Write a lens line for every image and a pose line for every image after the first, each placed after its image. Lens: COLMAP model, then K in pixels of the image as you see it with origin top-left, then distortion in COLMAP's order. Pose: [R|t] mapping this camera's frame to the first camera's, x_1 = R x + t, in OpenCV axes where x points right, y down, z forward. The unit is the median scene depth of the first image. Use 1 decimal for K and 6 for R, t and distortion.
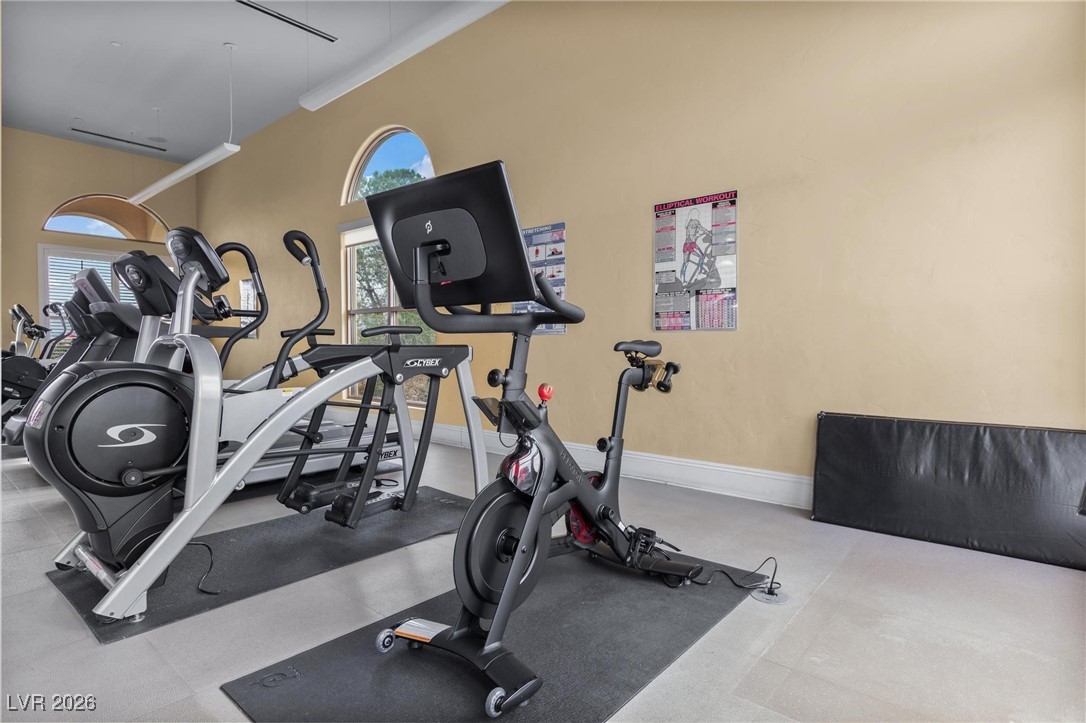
lens RADIAL K [[553.9, 0, 543.0], [0, 553.9, 361.5], [0, 0, 1]] dist [0.002642, -0.000511]
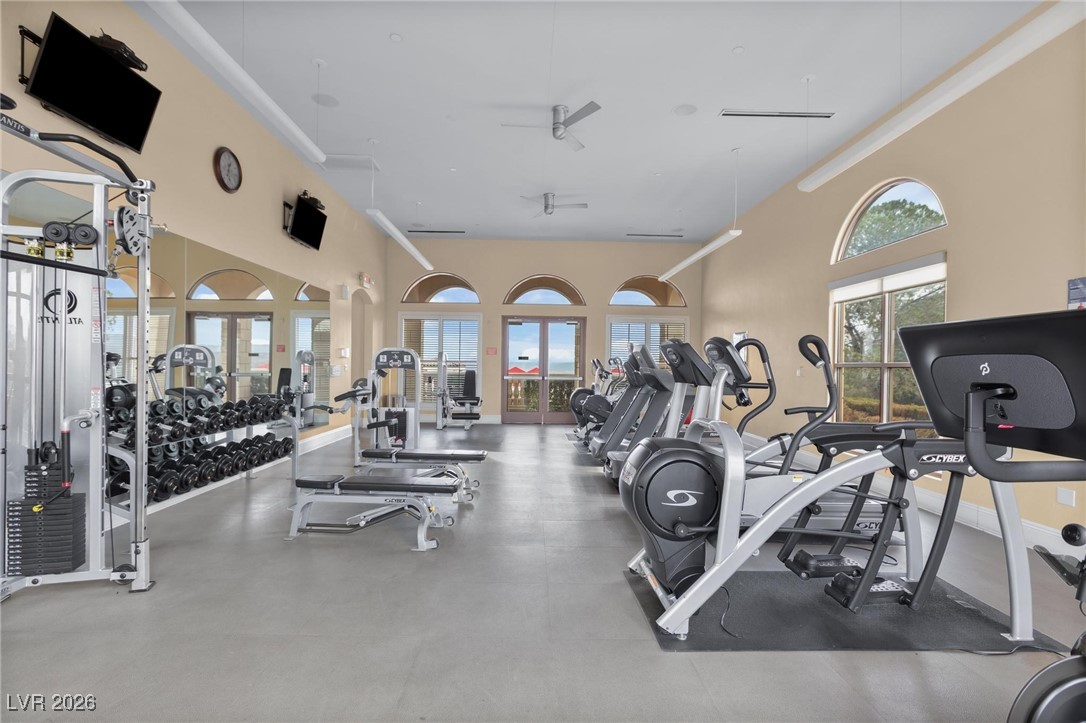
lens RADIAL K [[504.4, 0, 543.0], [0, 504.4, 361.5], [0, 0, 1]] dist [-0.003011, -0.000738]
pose [[0.674836, 0.012828, -0.737857, -0.051818], [-0.031779, 0.999427, -0.011689, -0.136038], [0.737284, 0.031337, 0.674856, -0.069483]]
